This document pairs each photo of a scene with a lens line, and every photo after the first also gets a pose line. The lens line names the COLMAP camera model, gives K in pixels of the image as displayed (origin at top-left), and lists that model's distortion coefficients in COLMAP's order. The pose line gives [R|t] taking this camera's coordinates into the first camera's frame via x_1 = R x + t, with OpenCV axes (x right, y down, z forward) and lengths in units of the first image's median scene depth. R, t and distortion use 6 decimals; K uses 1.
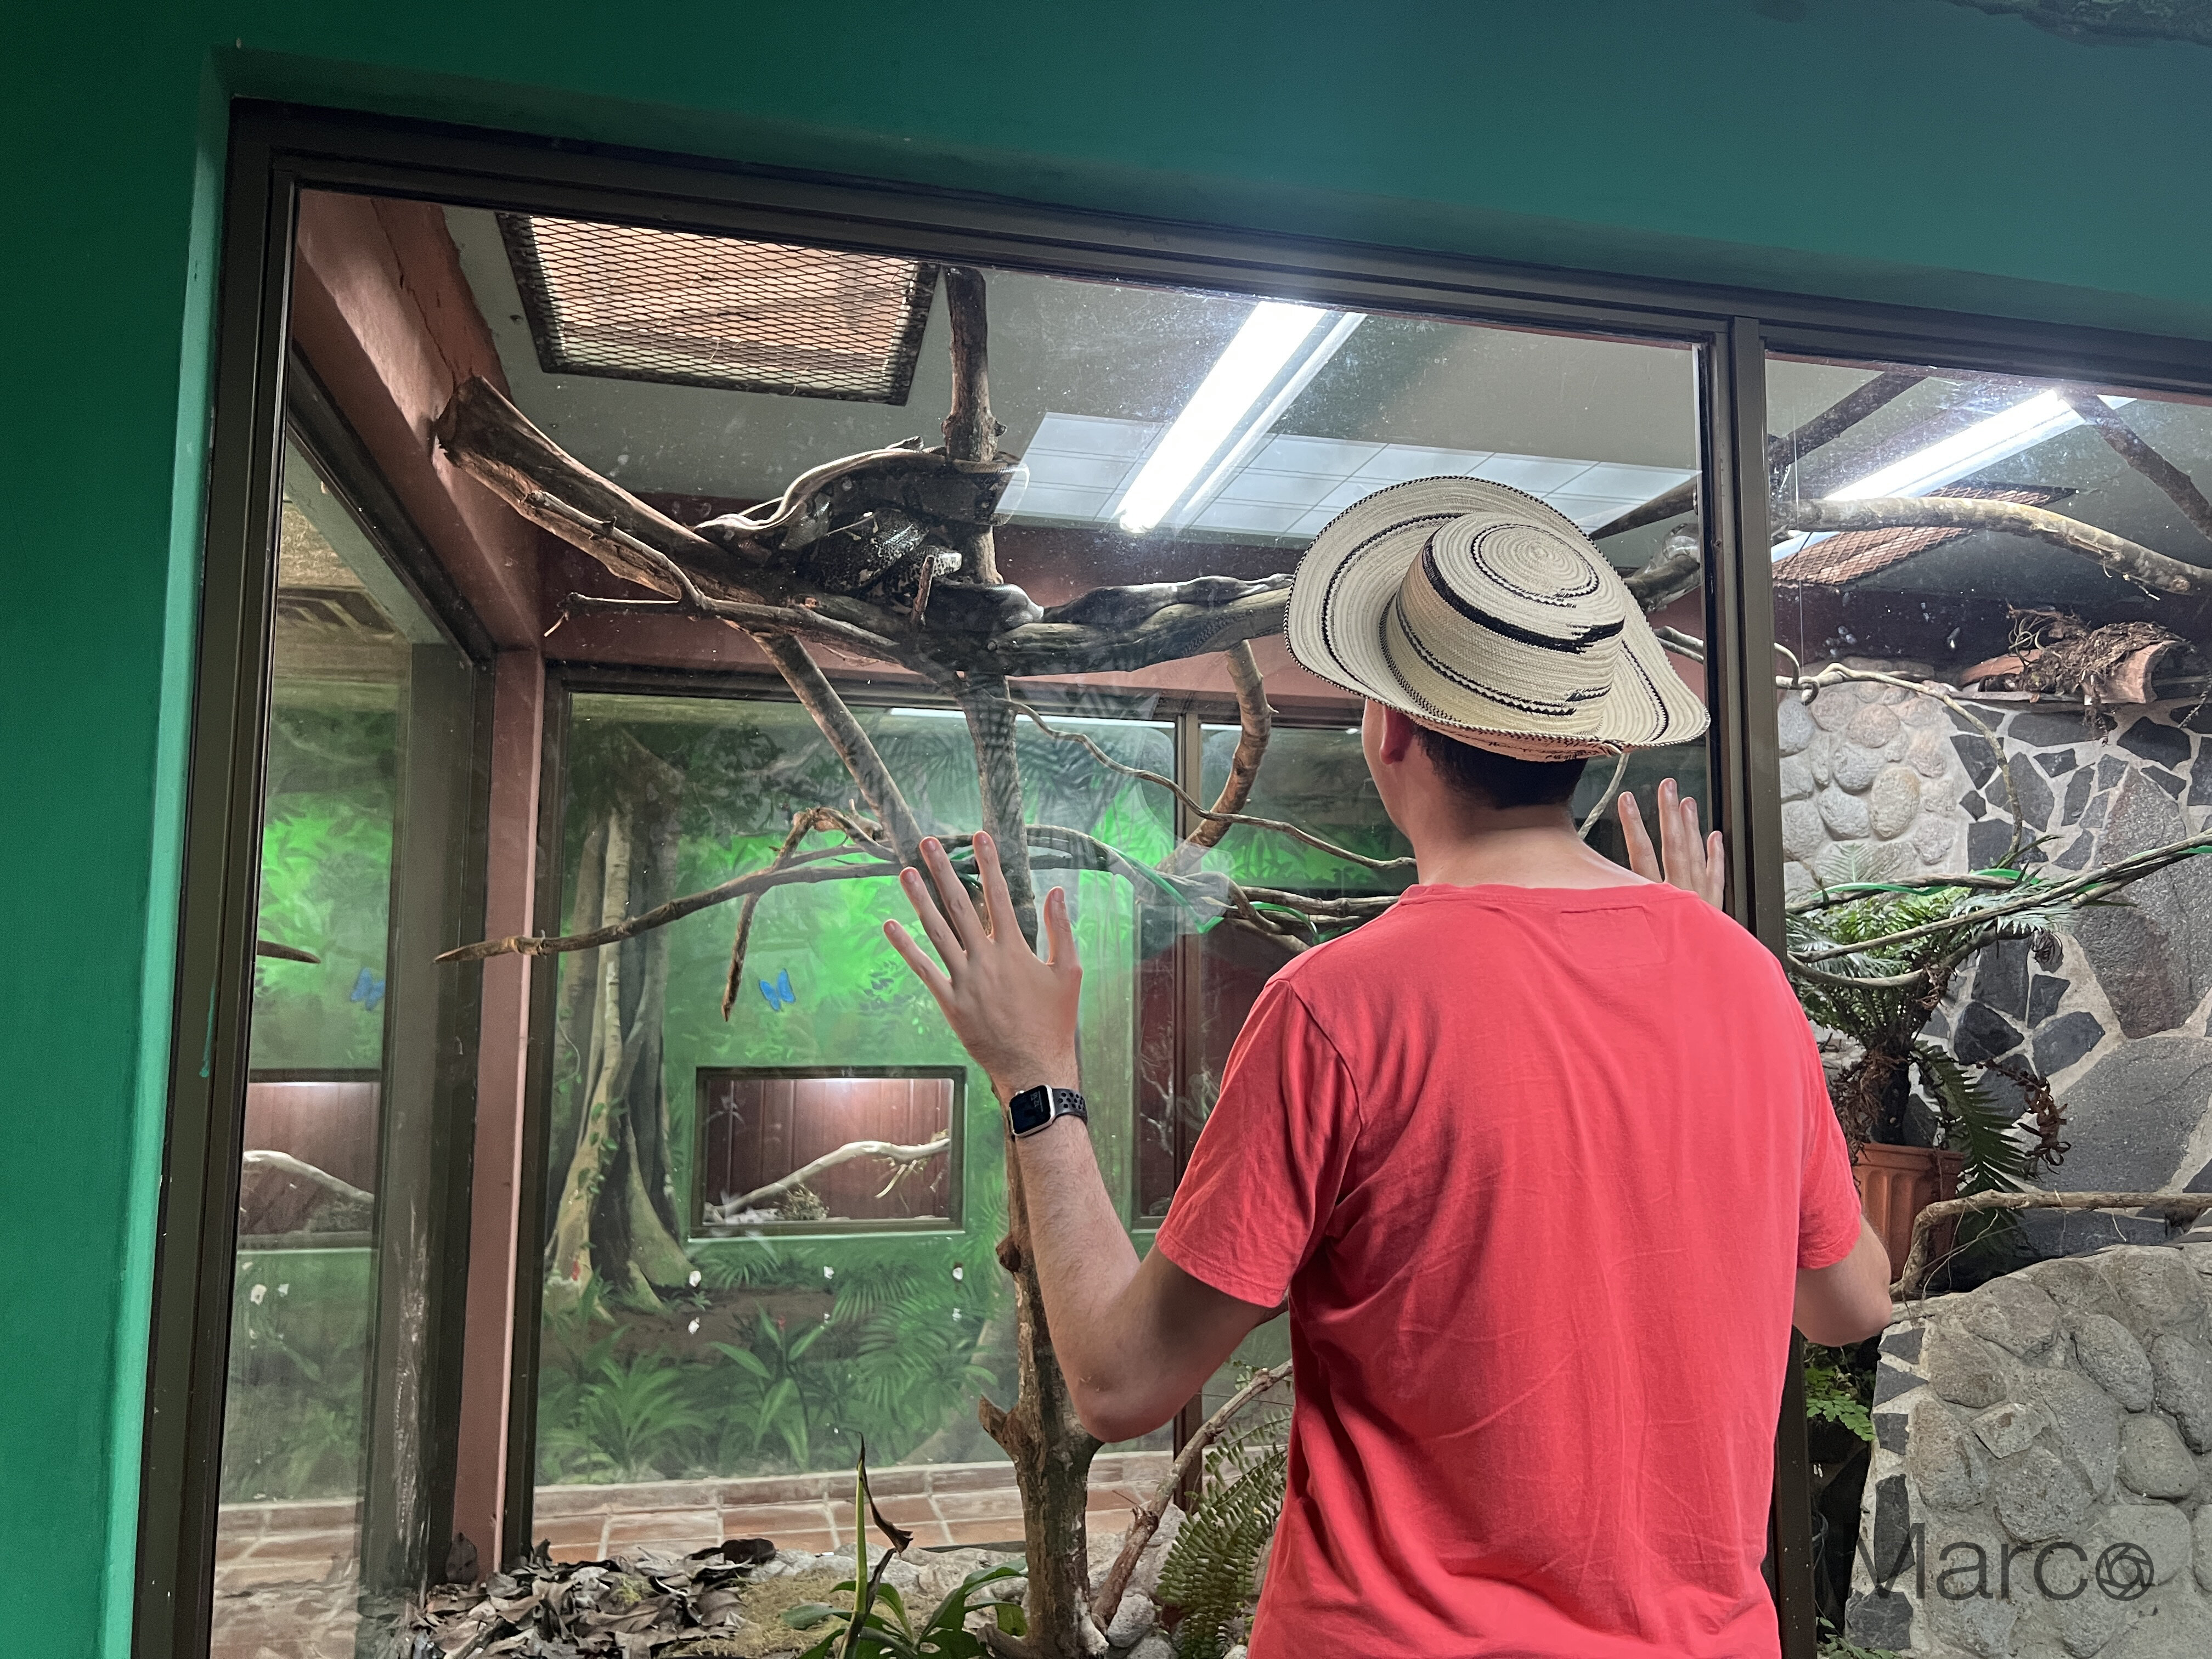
lens RADIAL K [[1704.2, 0, 1115.1], [0, 1704.2, 842.9], [0, 0, 1]] dist [0.005074, 0.005493]
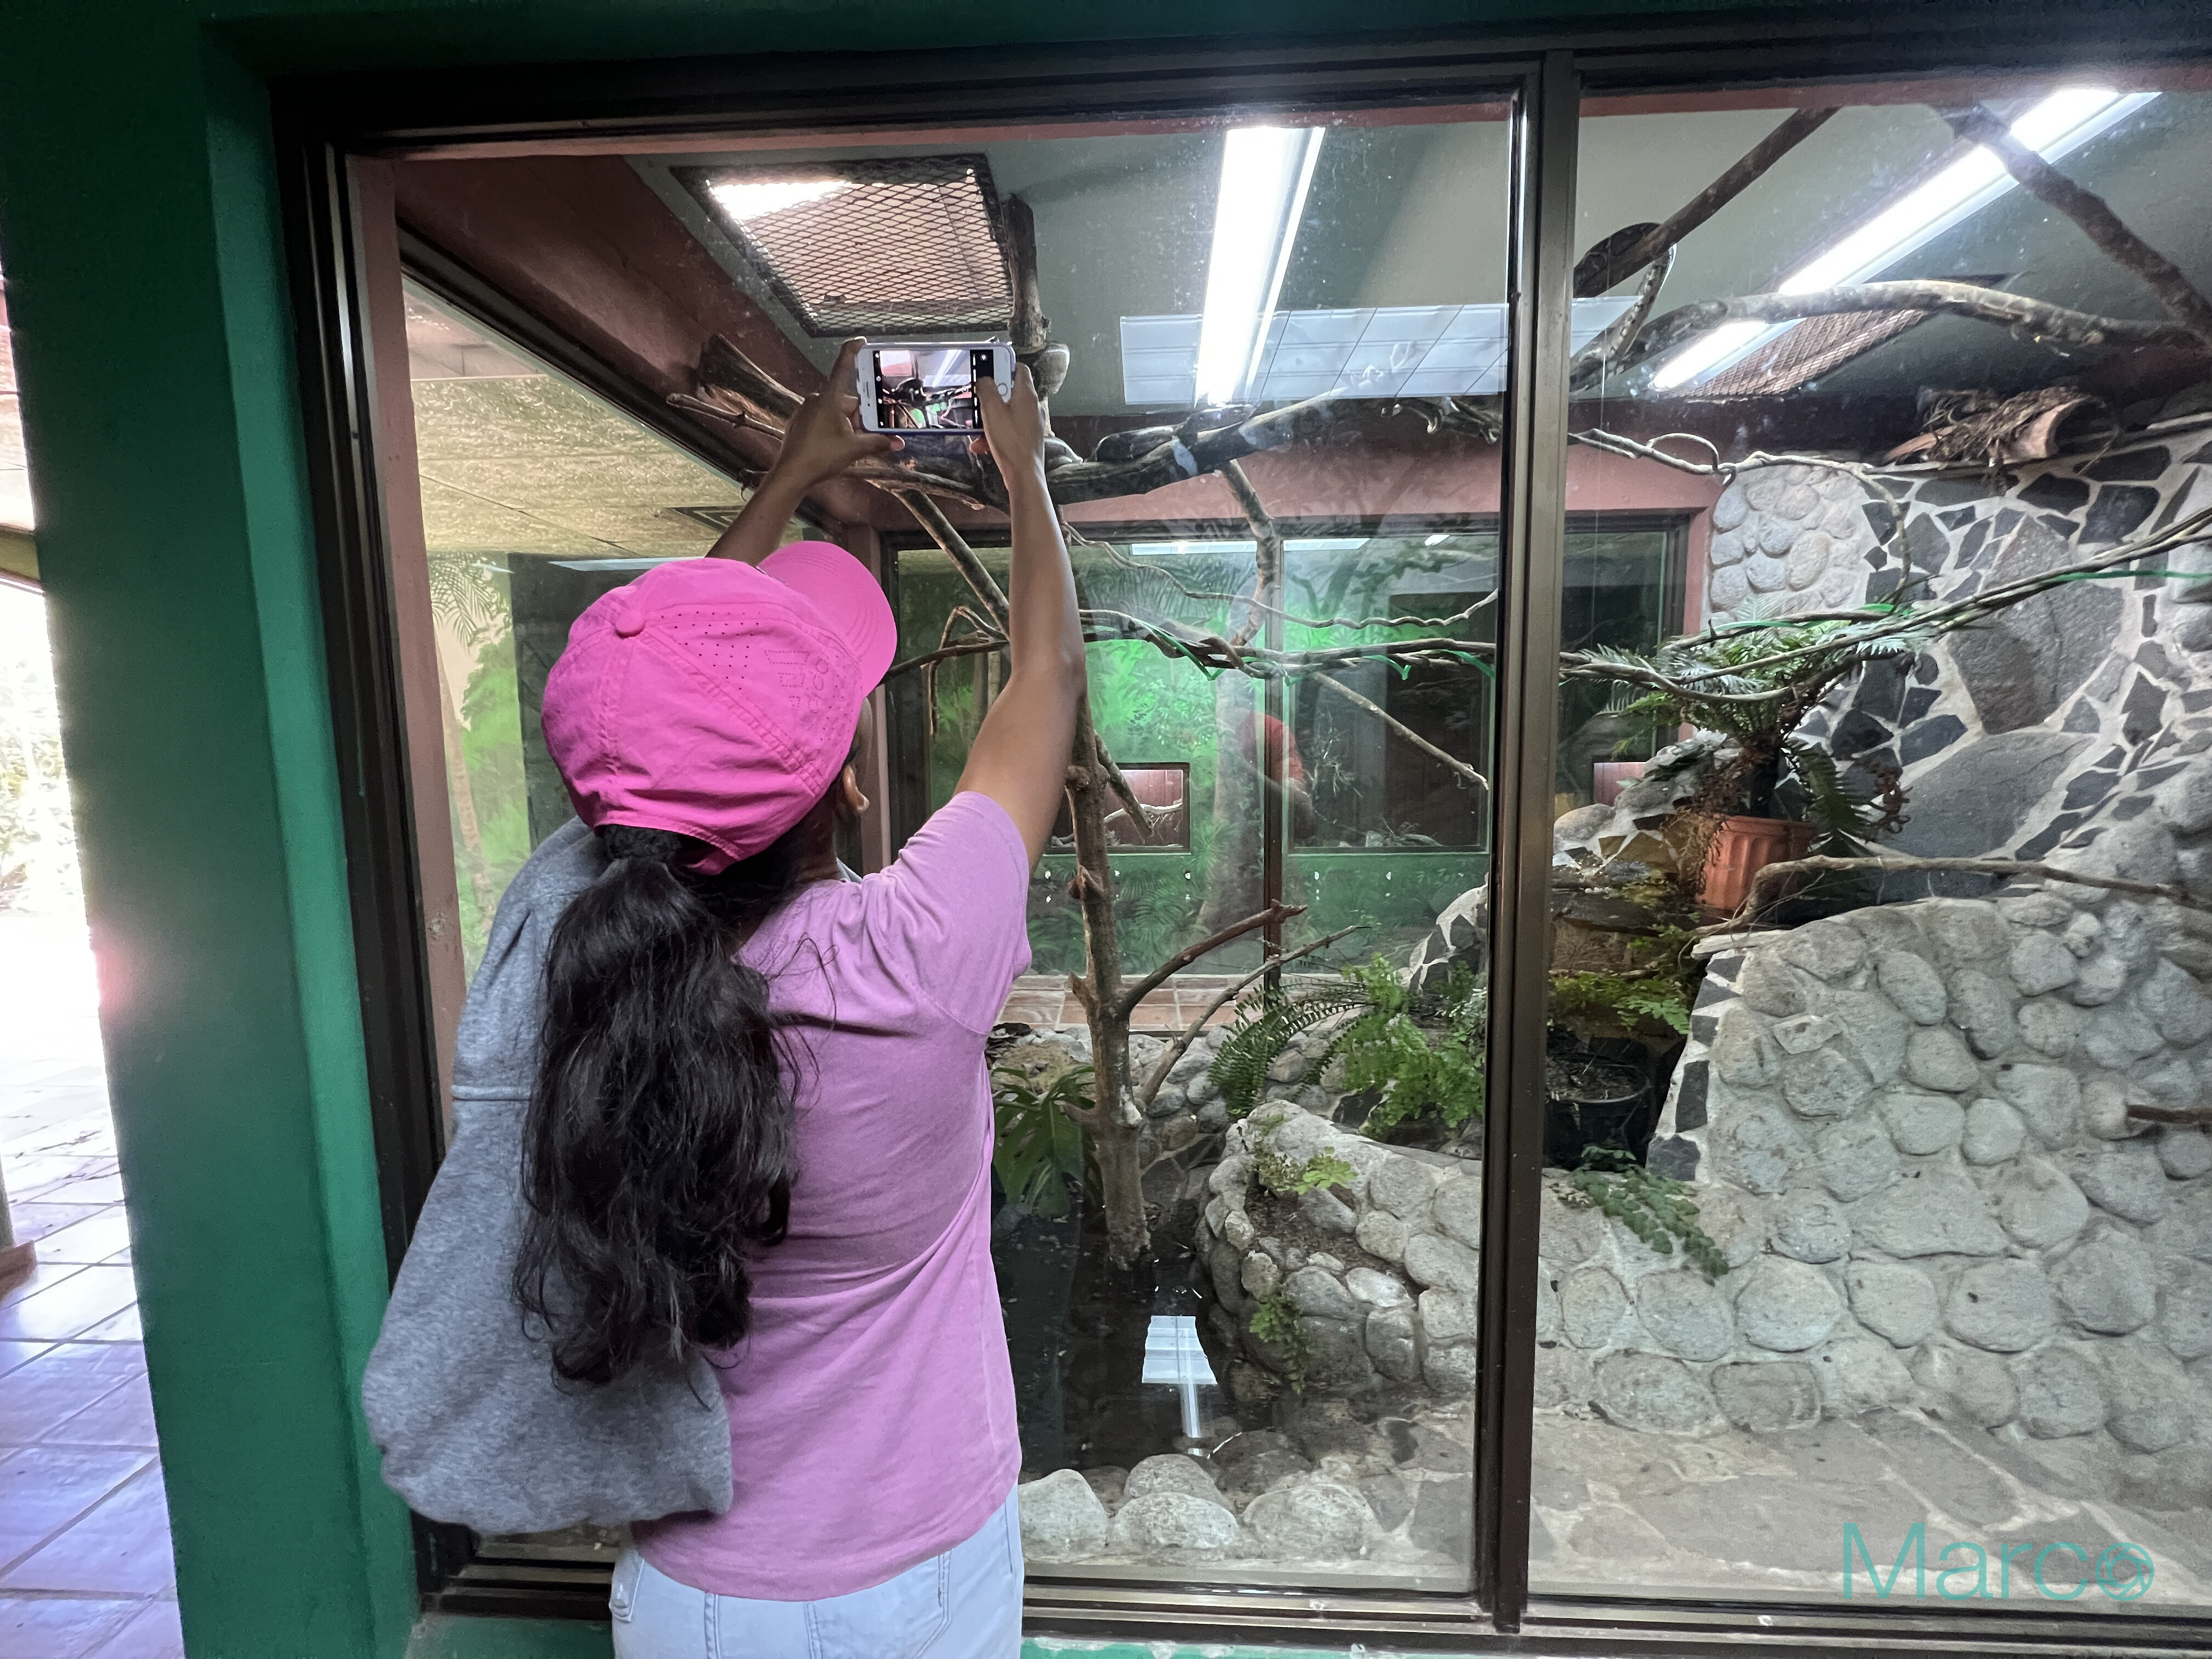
lens RADIAL K [[888.8, 0, 1102.8], [0, 888.8, 830.7], [0, 0, 1]] dist [-0.001973, 0.000077]
pose [[0.961007, 0.009681, -0.276354, 0.149204], [0.049151, 0.977493, 0.205164, 0.016286], [0.272121, -0.210747, 0.938901, 0.188060]]
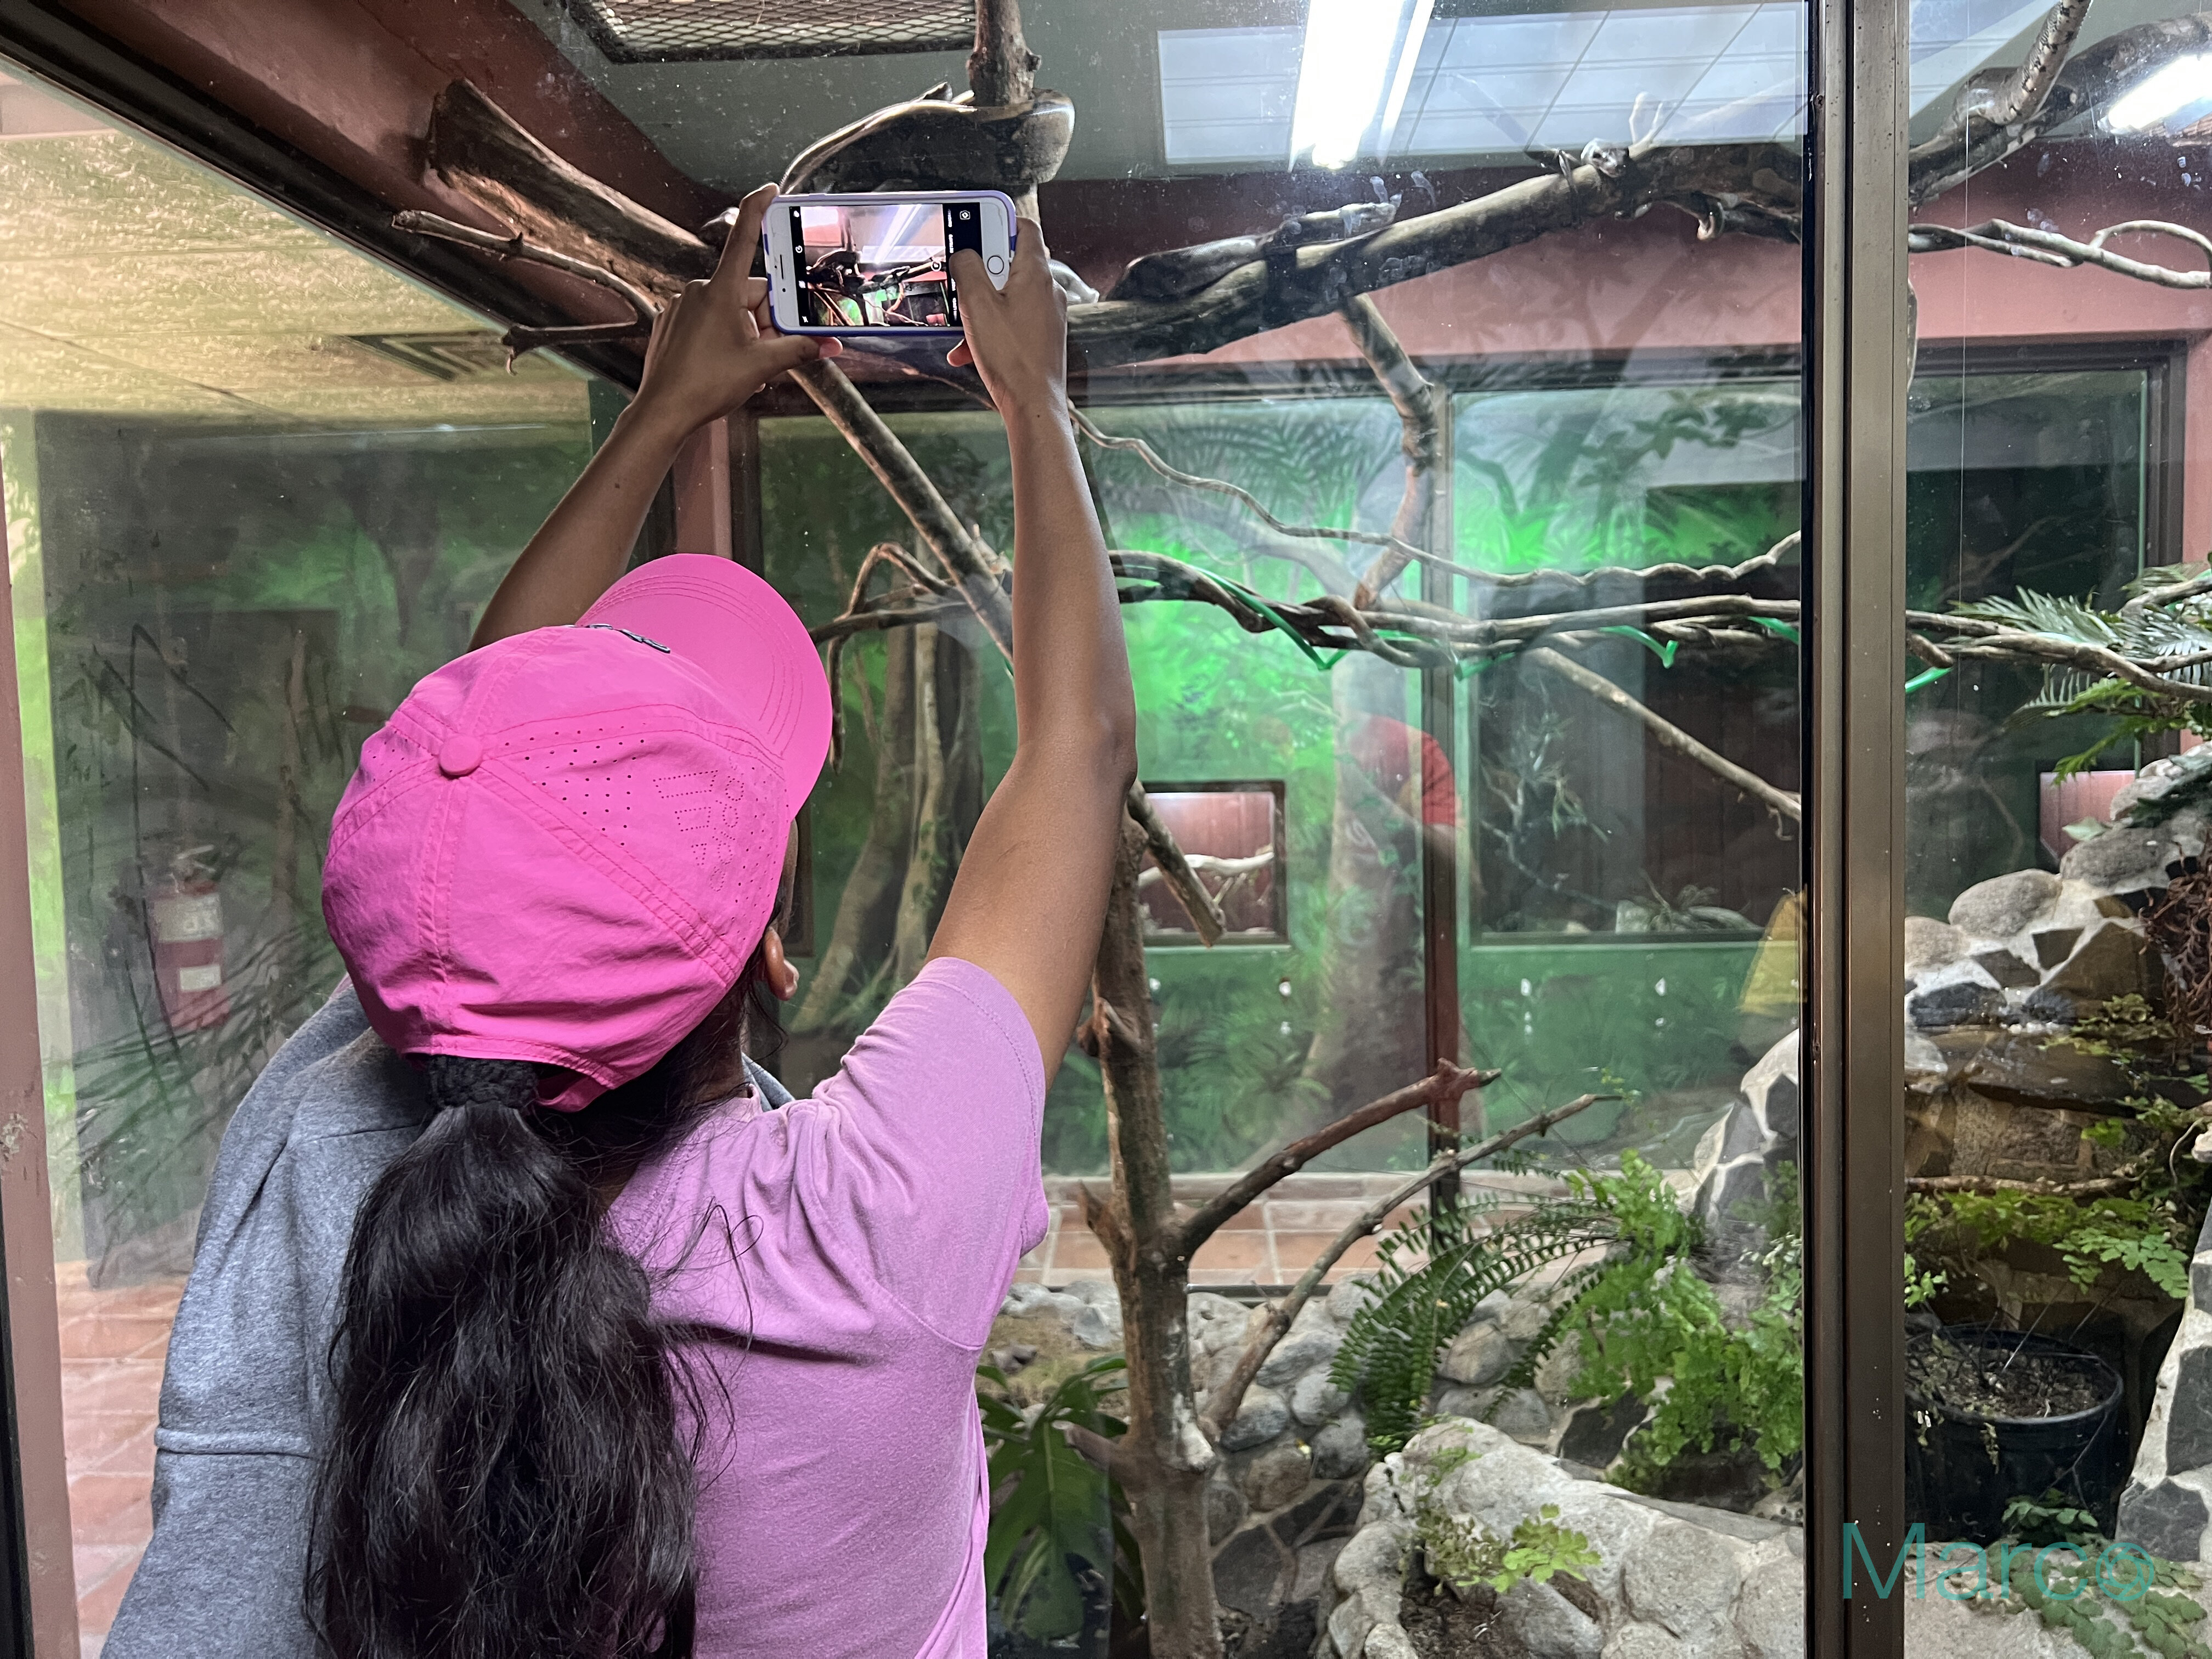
lens RADIAL K [[1679.4, 0, 1106.0], [0, 1679.4, 829.5], [0, 0, 1]] dist [0.032446, -0.052954]
pose [[0.958159, -0.009728, -0.286070, 0.156430], [0.061138, 0.983314, 0.171336, -0.013949], [0.279630, -0.181657, 0.942766, 0.148220]]
